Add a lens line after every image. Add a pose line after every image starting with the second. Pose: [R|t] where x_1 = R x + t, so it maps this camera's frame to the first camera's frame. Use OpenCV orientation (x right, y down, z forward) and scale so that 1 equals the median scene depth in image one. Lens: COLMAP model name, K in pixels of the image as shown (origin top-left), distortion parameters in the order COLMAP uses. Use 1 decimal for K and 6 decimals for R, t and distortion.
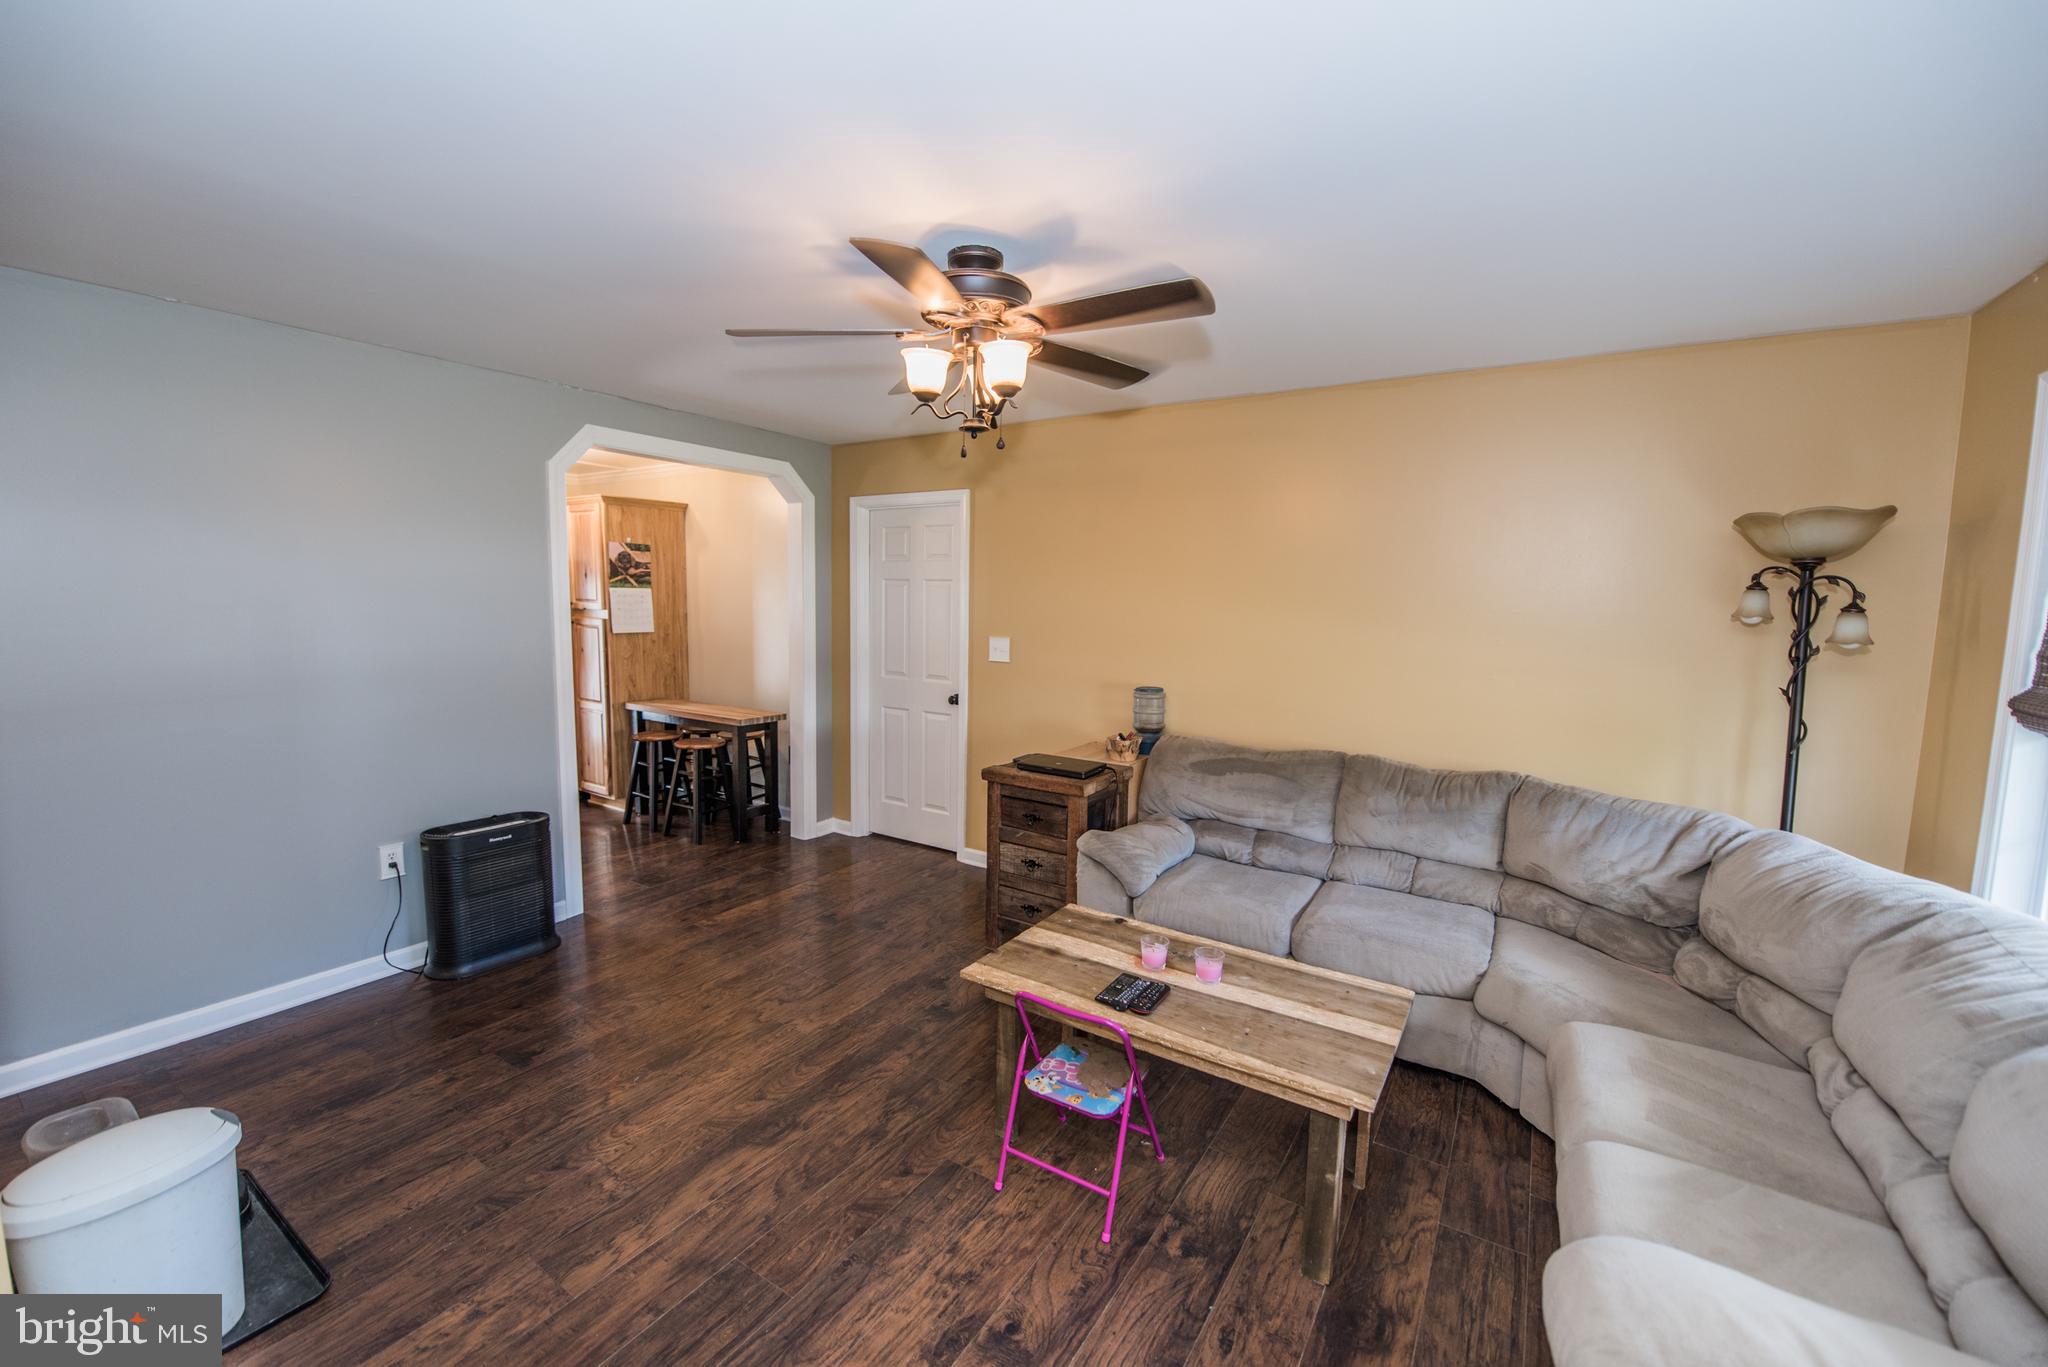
lens RADIAL K [[813.0, 0, 1025.6], [0, 813.0, 680.4], [0, 0, 1]] dist [-0.012225, -0.003143]
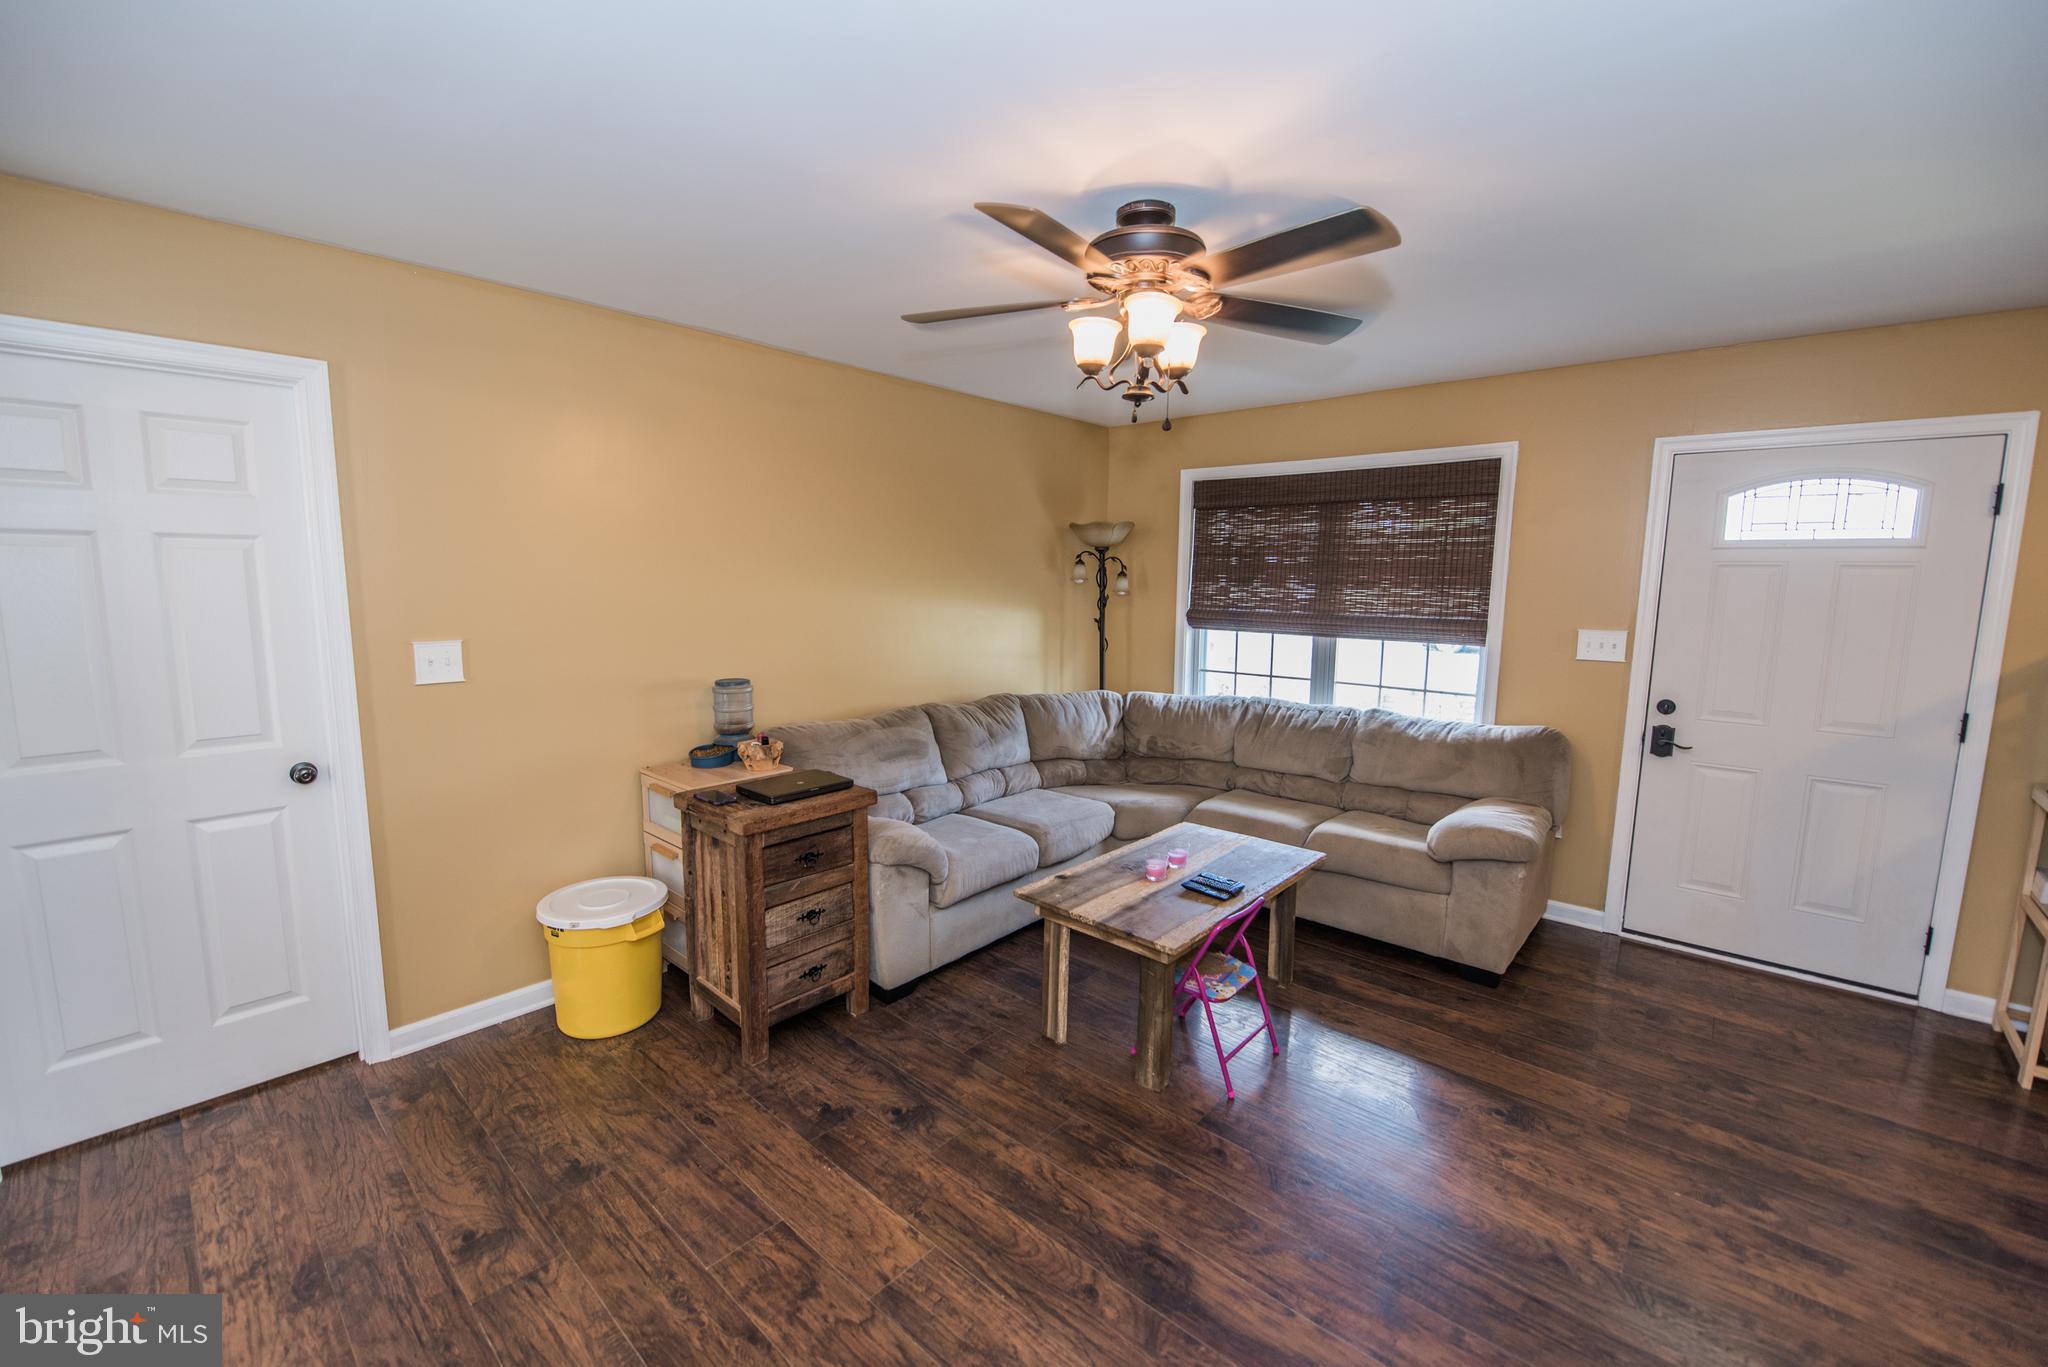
lens RADIAL K [[813.0, 0, 992.6], [0, 813.0, 692.5], [0, 0, 1]] dist [-0.012225, -0.003143]
pose [[0.169105, -0.156272, 0.973130, -0.932517], [0.094057, 0.985403, 0.141898, -0.109230], [-0.981100, 0.067534, 0.181335, 0.903101]]
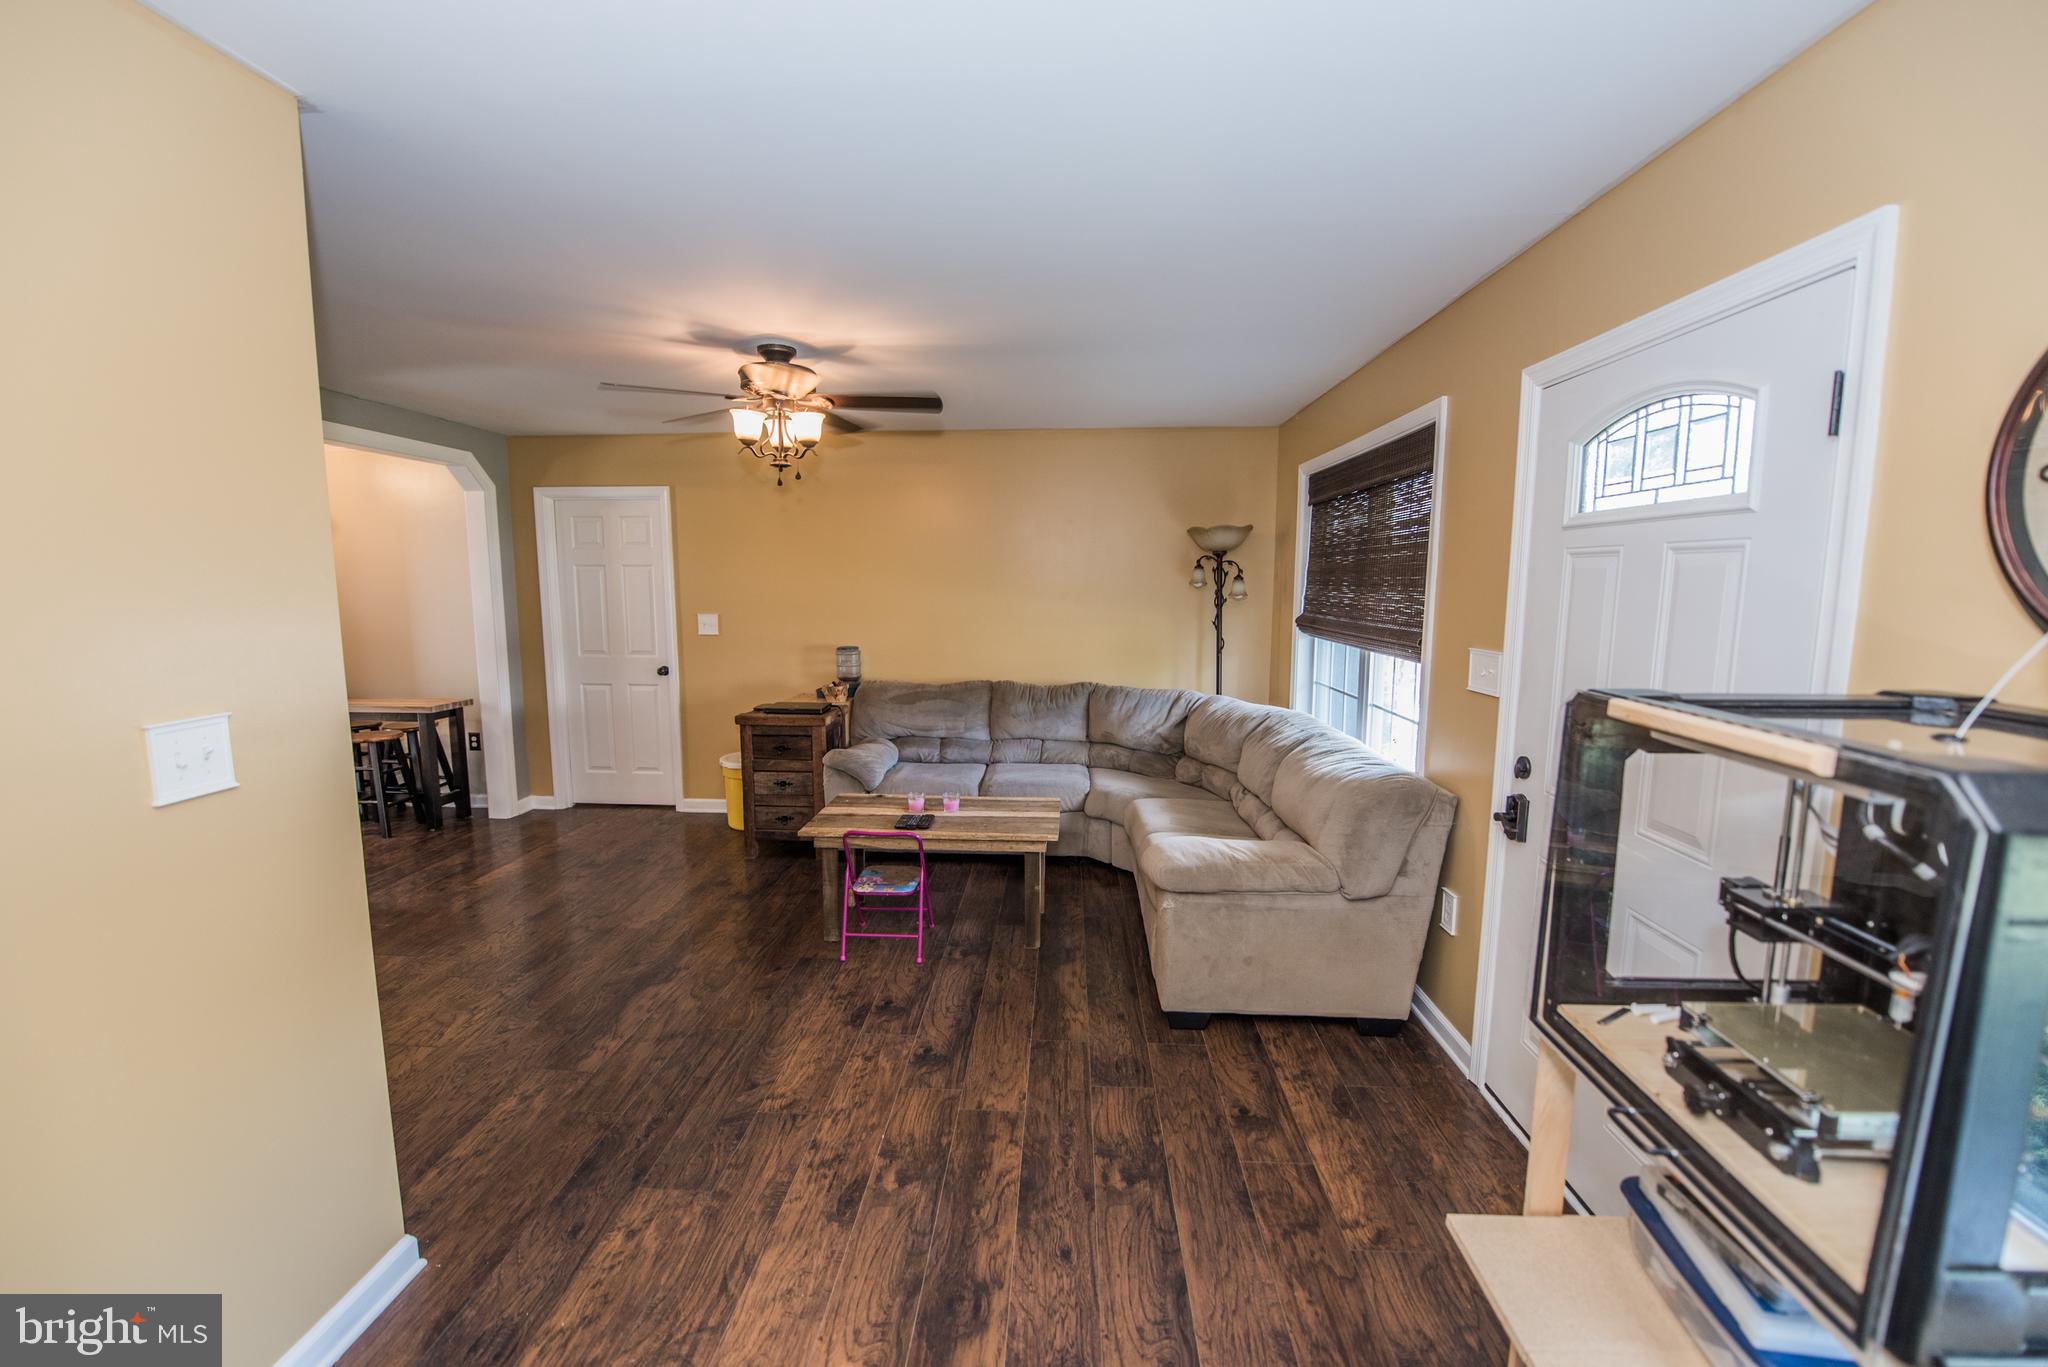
lens RADIAL K [[813.0, 0, 1013.8], [0, 813.0, 685.2], [0, 0, 1]] dist [-0.012225, -0.003143]
pose [[0.875827, -0.079377, 0.476054, -0.373349], [0.063831, 0.996768, 0.048766, 0.036336], [-0.478386, -0.012324, 0.878063, -0.439234]]
